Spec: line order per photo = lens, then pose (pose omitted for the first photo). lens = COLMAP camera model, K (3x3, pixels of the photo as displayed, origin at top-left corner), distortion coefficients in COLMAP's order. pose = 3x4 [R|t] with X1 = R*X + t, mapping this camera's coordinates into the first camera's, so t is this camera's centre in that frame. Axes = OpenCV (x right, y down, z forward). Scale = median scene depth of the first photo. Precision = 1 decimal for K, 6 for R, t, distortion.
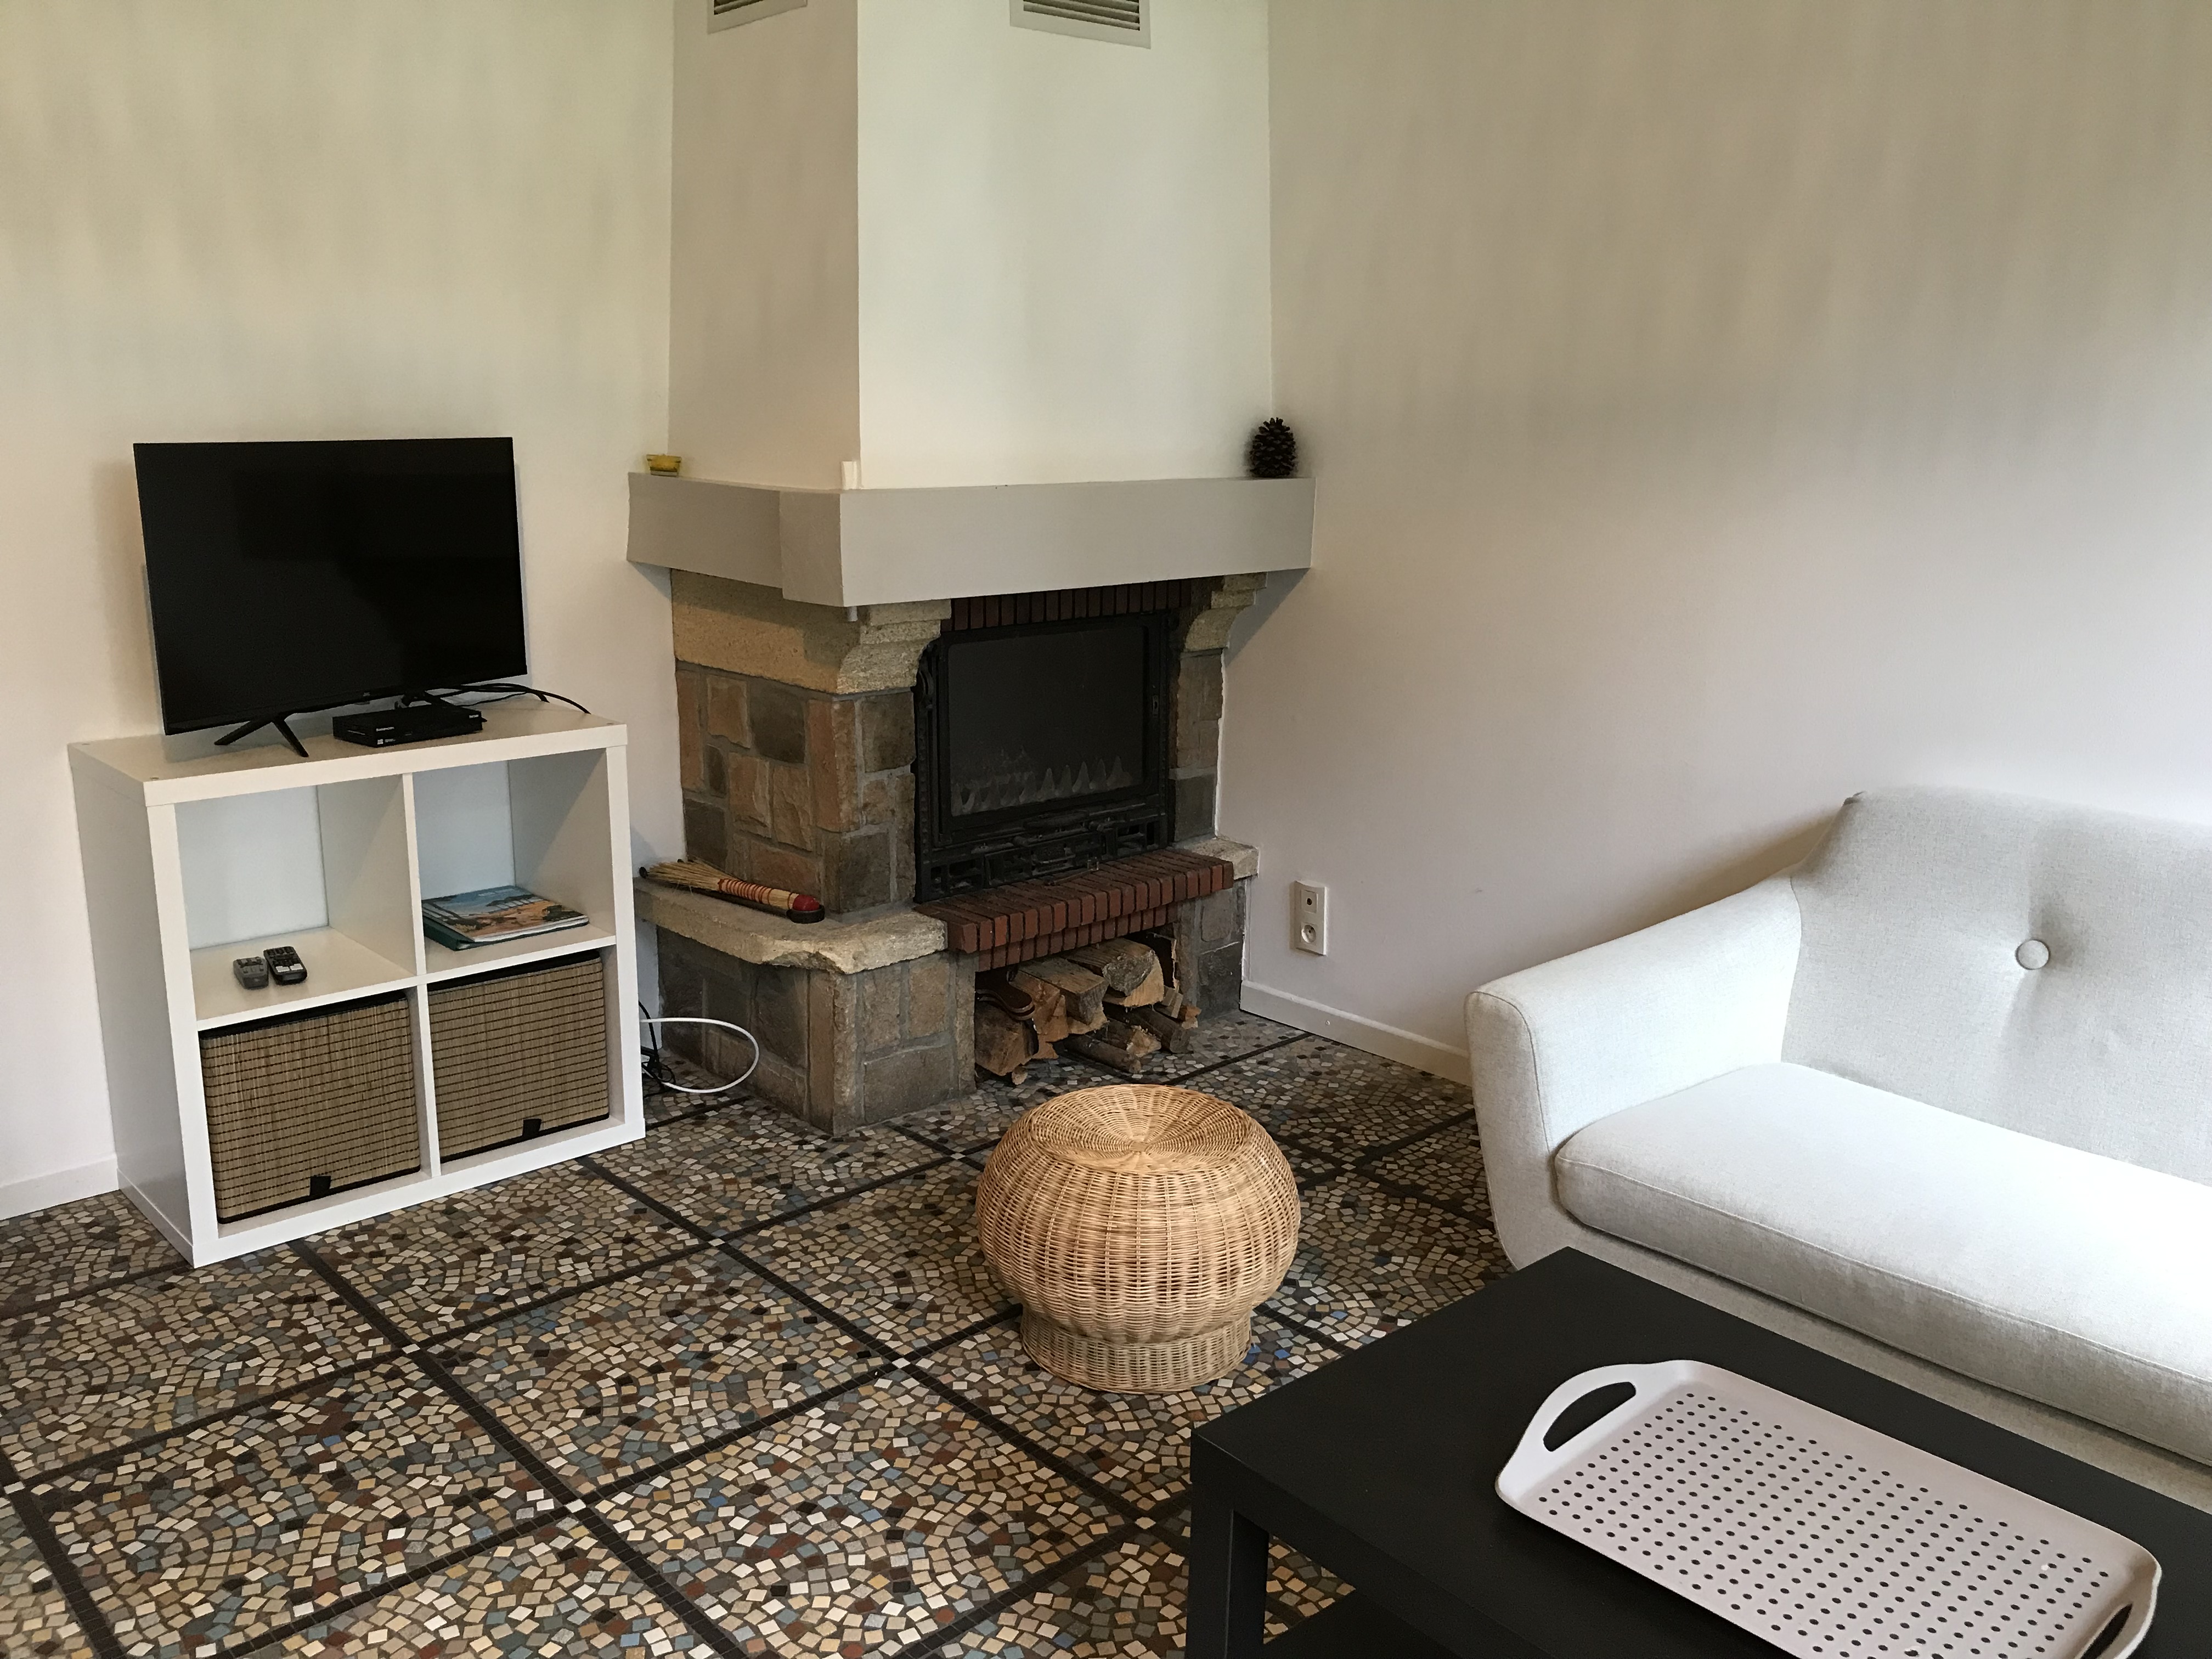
lens RADIAL K [[1823.5, 0, 1106.0], [0, 1823.5, 829.5], [0, 0, 1]] dist [0.001797, 0.089508]
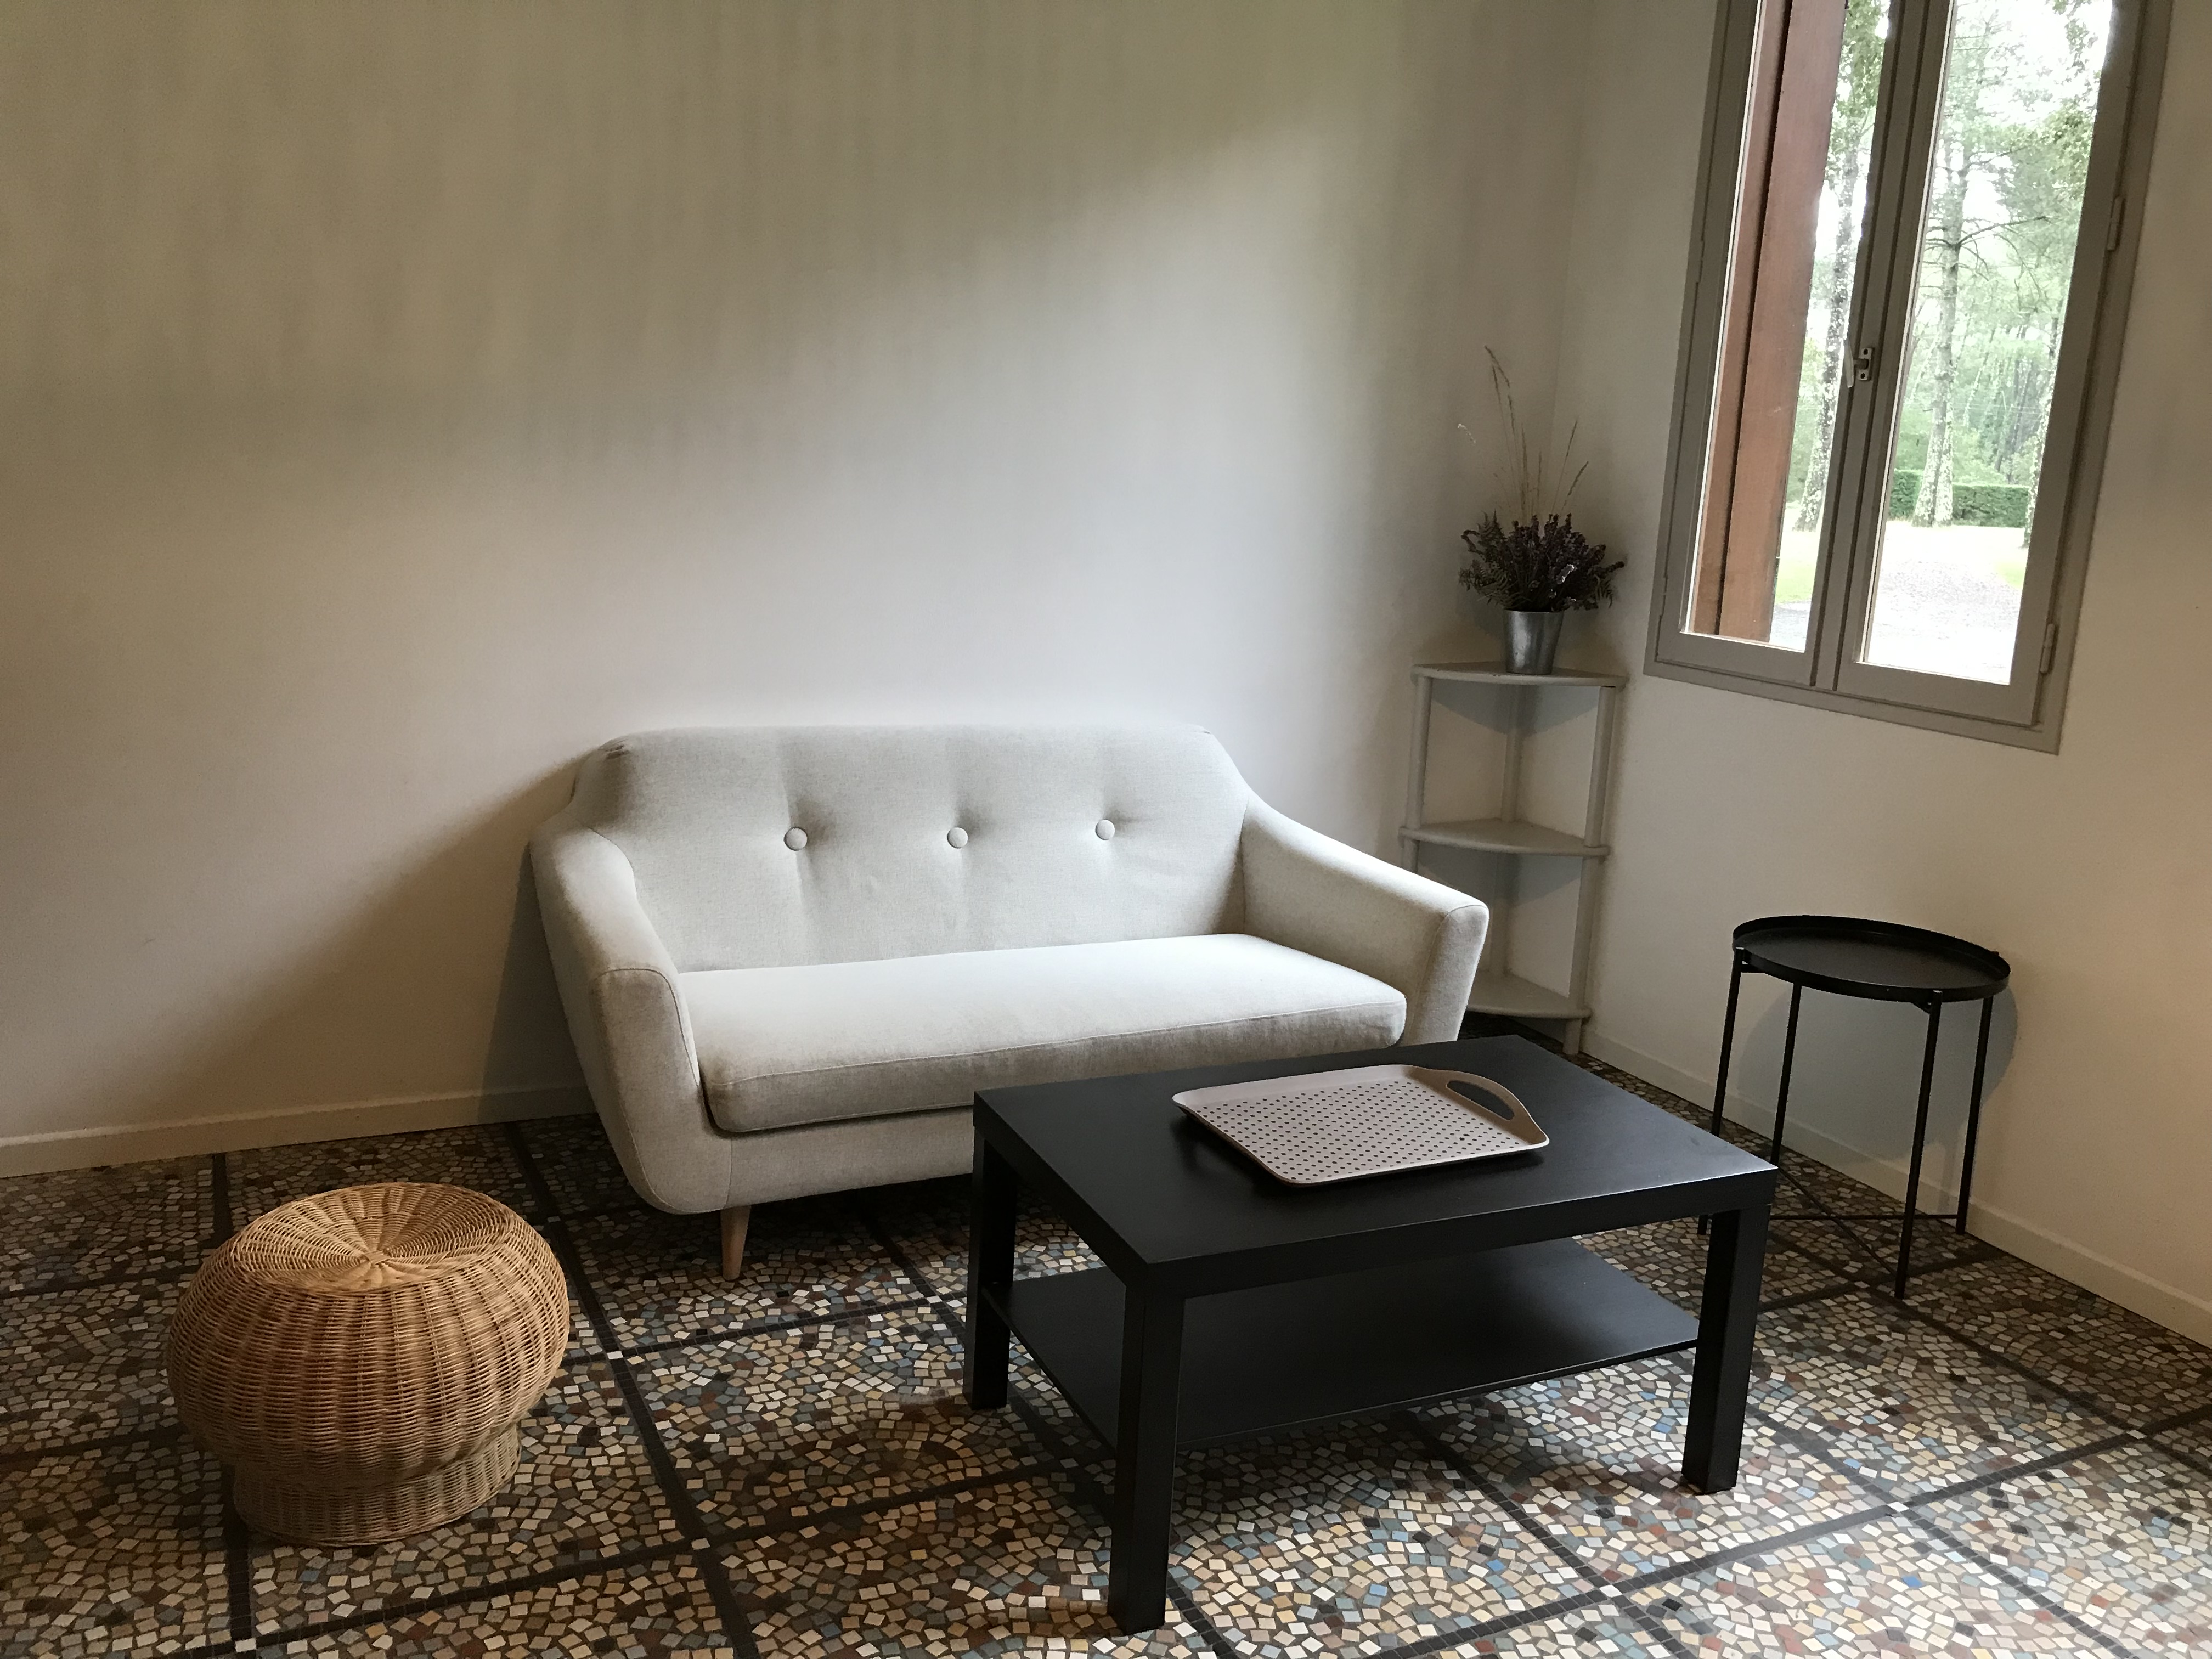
lens RADIAL K [[1823.5, 0, 1106.0], [0, 1823.5, 829.5], [0, 0, 1]] dist [0.001797, 0.089508]
pose [[0.288888, -0.191003, 0.938116, -0.689938], [0.173169, 0.974158, 0.145014, -0.094381], [-0.941571, 0.120560, 0.314498, 0.384120]]
